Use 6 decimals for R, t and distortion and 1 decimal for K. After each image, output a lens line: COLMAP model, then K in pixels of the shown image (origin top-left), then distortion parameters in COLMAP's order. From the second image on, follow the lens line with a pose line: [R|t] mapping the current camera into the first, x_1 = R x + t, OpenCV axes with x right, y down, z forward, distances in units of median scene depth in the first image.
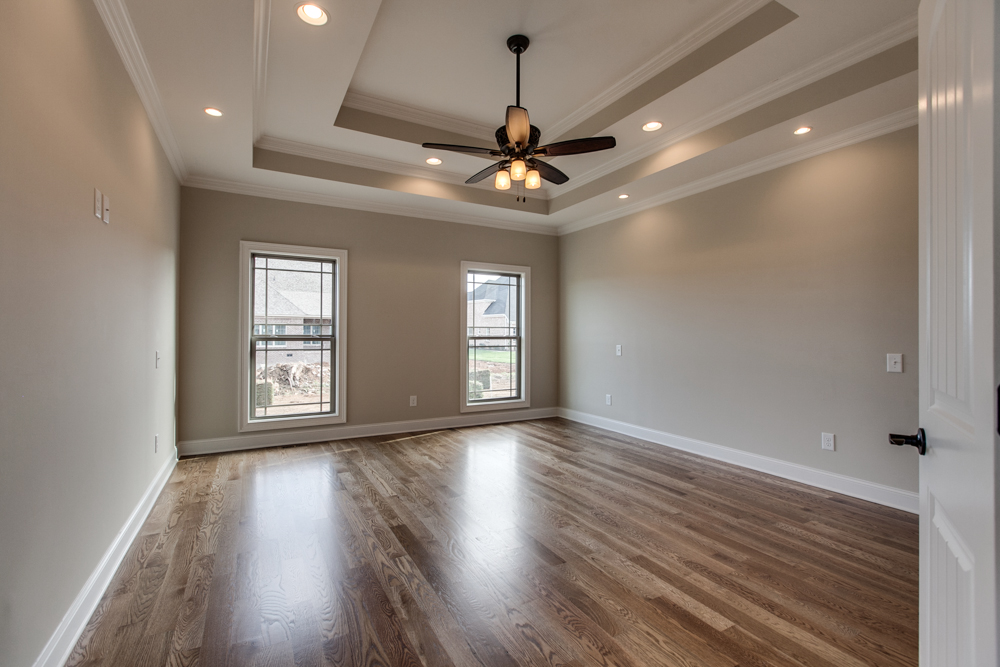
lens RADIAL K [[447.2, 0, 495.4], [0, 447.2, 331.3], [0, 0, 1]] dist [0.001656, -0.000769]
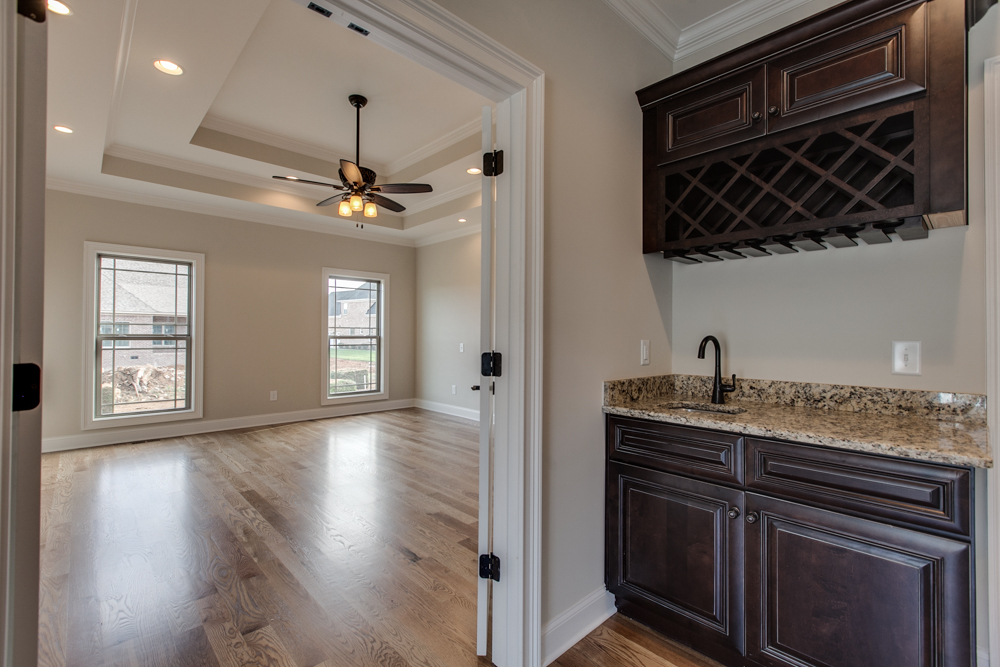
lens RADIAL K [[447.2, 0, 495.4], [0, 447.2, 331.3], [0, 0, 1]] dist [0.001656, -0.000769]
pose [[0.969213, 0.003652, 0.246198, 0.074557], [-0.003627, 0.999993, -0.000554, -0.001124], [-0.246199, -0.000356, 0.969219, -0.190914]]
